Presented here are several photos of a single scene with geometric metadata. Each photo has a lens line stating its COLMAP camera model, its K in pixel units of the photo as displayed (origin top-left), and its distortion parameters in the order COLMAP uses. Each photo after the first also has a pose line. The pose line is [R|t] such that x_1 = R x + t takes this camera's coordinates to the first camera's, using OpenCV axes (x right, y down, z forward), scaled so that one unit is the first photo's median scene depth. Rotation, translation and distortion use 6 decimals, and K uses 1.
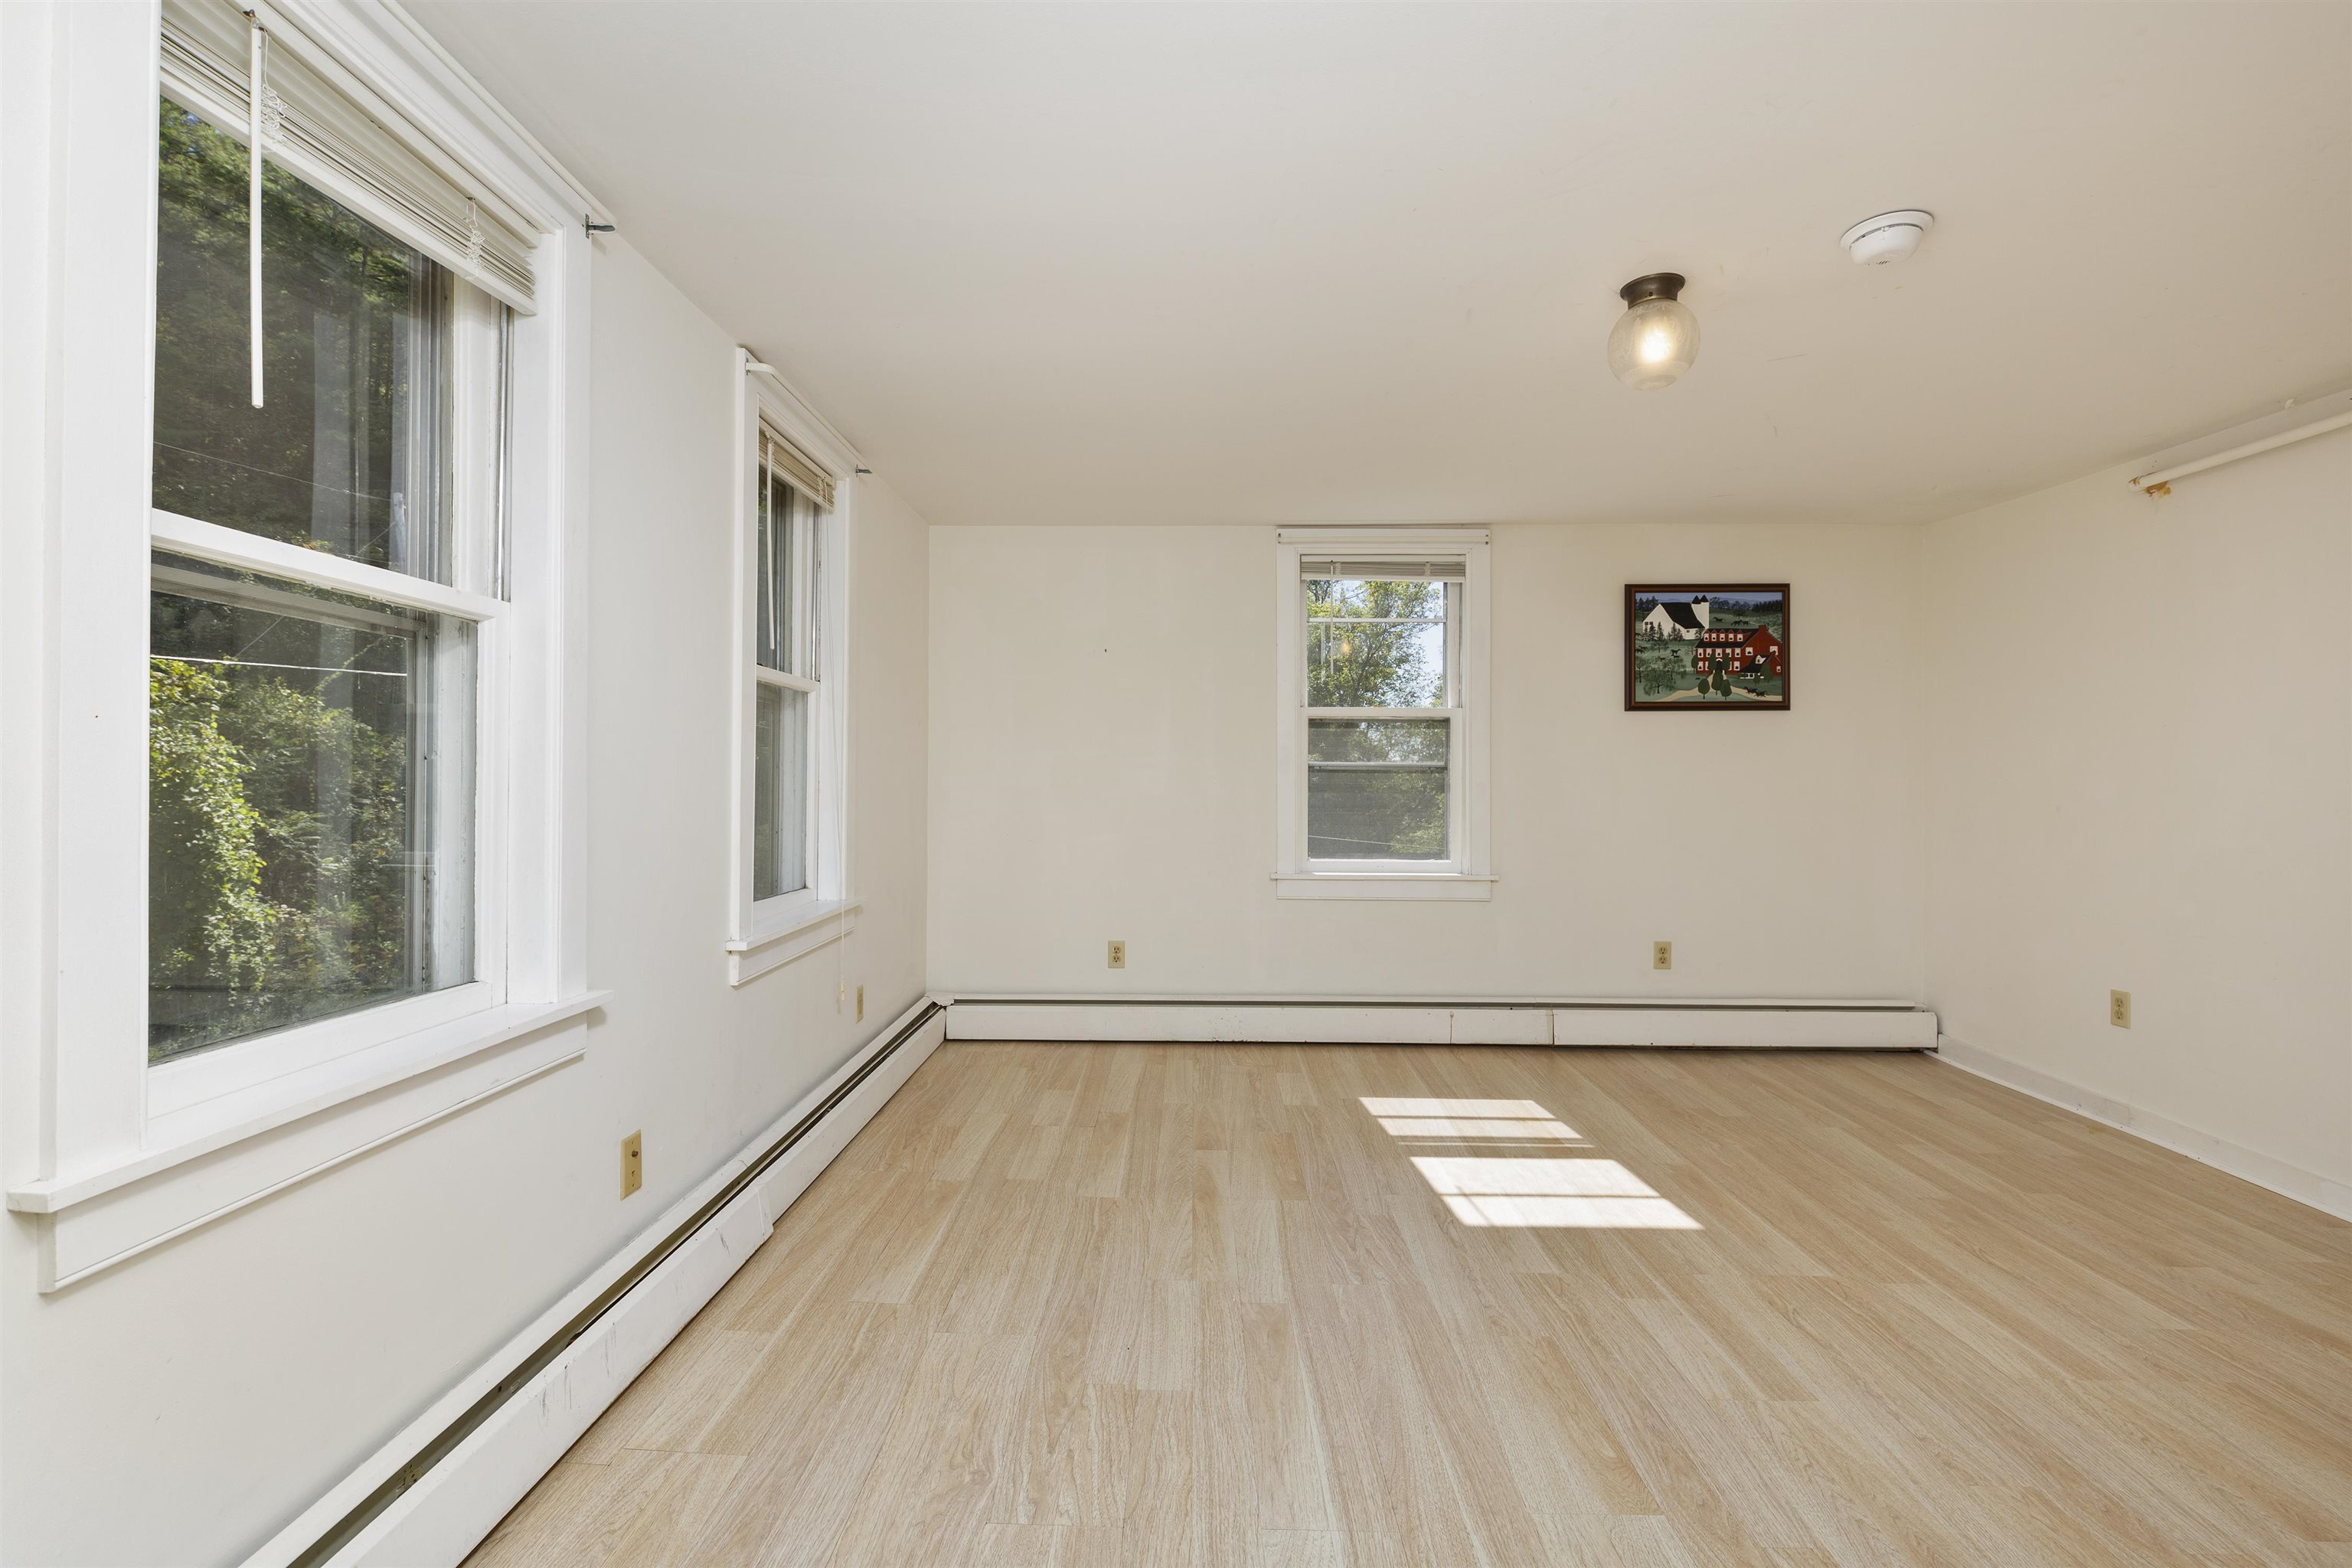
lens RADIAL K [[1048.9, 0, 1177.0], [0, 1048.9, 783.4], [0, 0, 1]] dist [-0.002408, 0.001413]
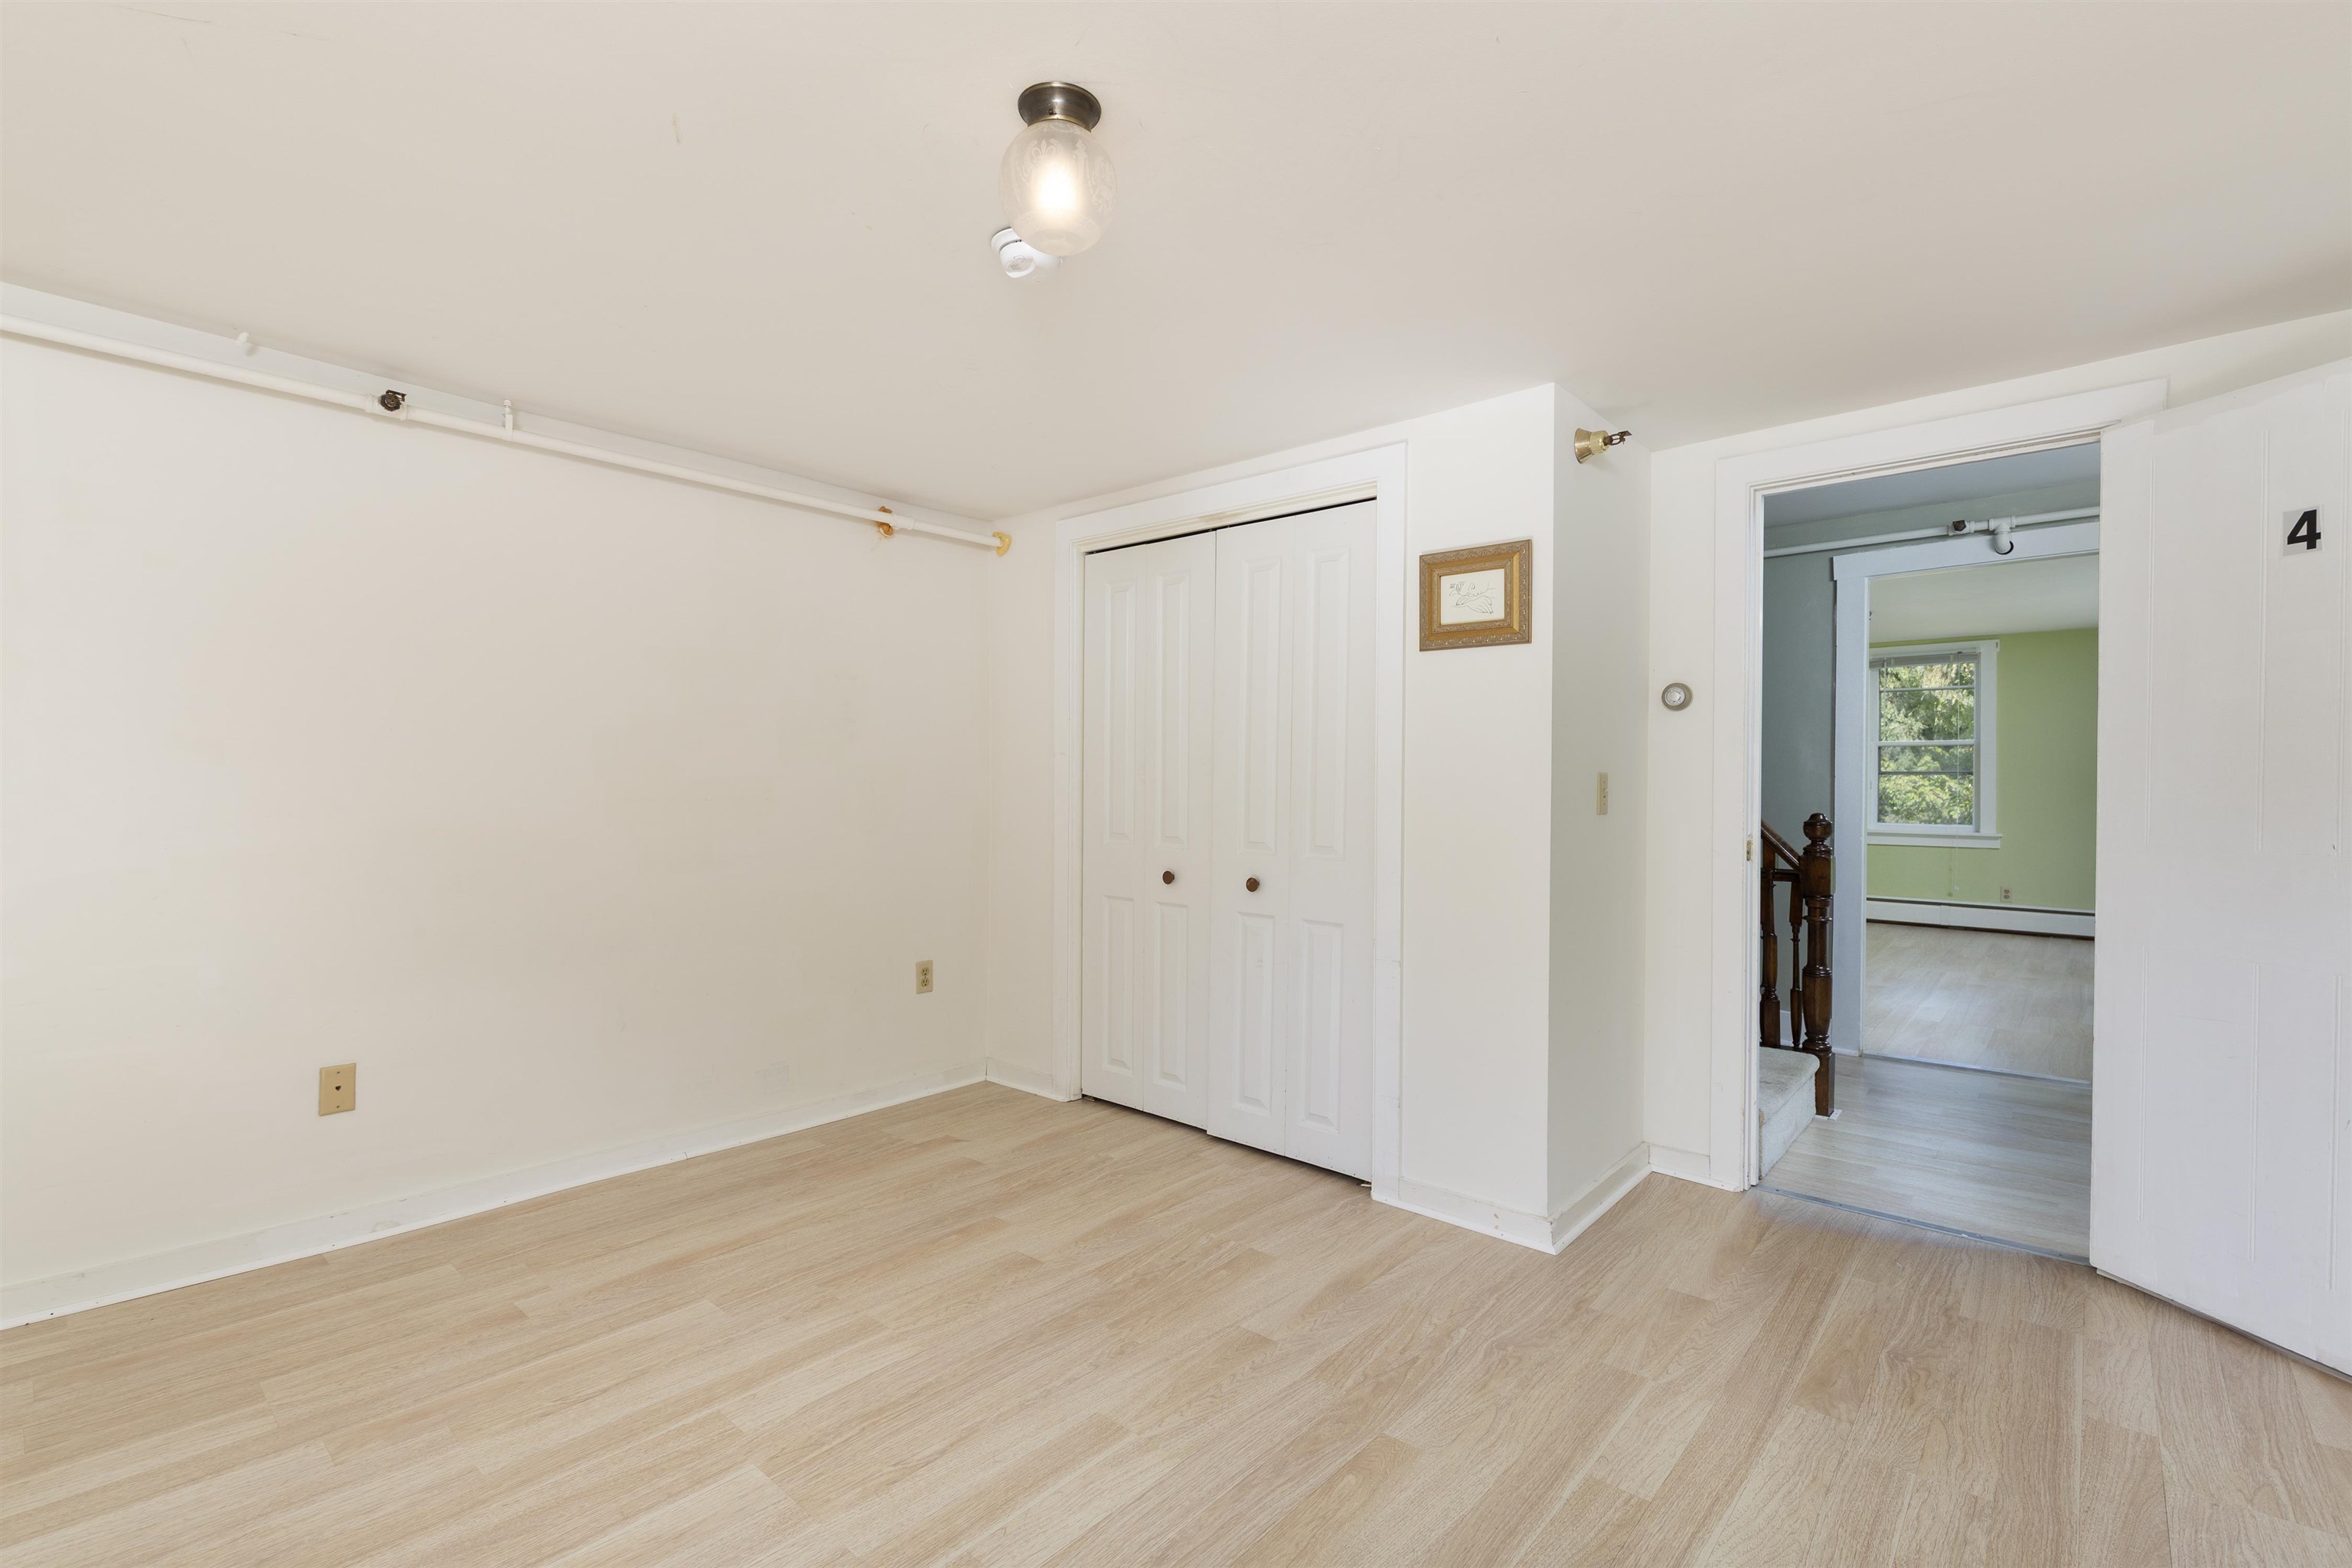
lens RADIAL K [[1048.9, 0, 1194.6], [0, 1048.9, 785.5], [0, 0, 1]] dist [-0.002408, 0.001413]
pose [[-0.766355, -0.011411, 0.642316, -0.071300], [-0.010409, 0.999932, 0.005345, -0.008621], [-0.642333, -0.002590, -0.766421, 1.367483]]
